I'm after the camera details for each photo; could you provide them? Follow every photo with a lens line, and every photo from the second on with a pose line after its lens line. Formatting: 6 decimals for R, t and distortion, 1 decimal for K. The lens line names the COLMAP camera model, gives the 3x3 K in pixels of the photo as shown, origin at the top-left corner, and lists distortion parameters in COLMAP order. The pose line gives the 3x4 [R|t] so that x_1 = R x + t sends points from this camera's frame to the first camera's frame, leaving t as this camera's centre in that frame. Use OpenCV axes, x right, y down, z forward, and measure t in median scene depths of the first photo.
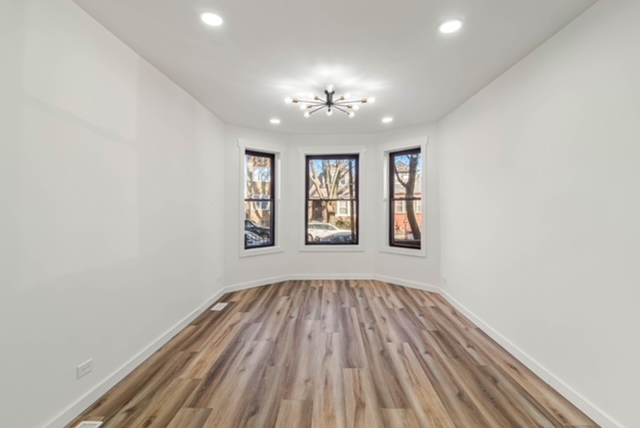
lens RADIAL K [[437.0, 0, 321.4], [0, 437.0, 211.4], [0, 0, 1]] dist [-0.010205, -0.001625]
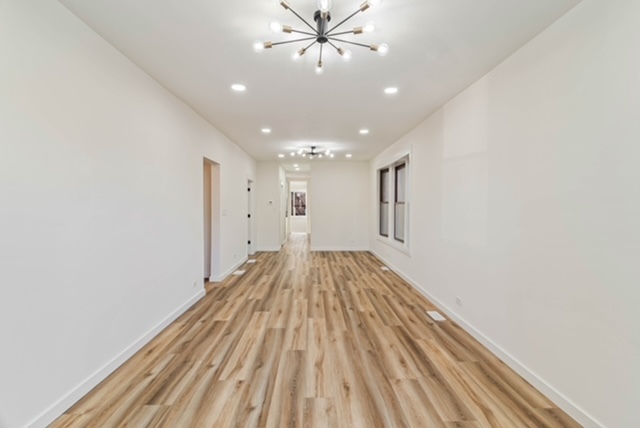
lens RADIAL K [[521.7, 0, 320.1], [0, 521.7, 213.1], [0, 0, 1]] dist [0.009726, -0.003826]
pose [[-0.999285, -0.005640, -0.037374, 0.056704], [-0.006640, 0.999622, 0.026690, -0.025797], [0.037209, 0.026919, -0.998945, 2.079872]]
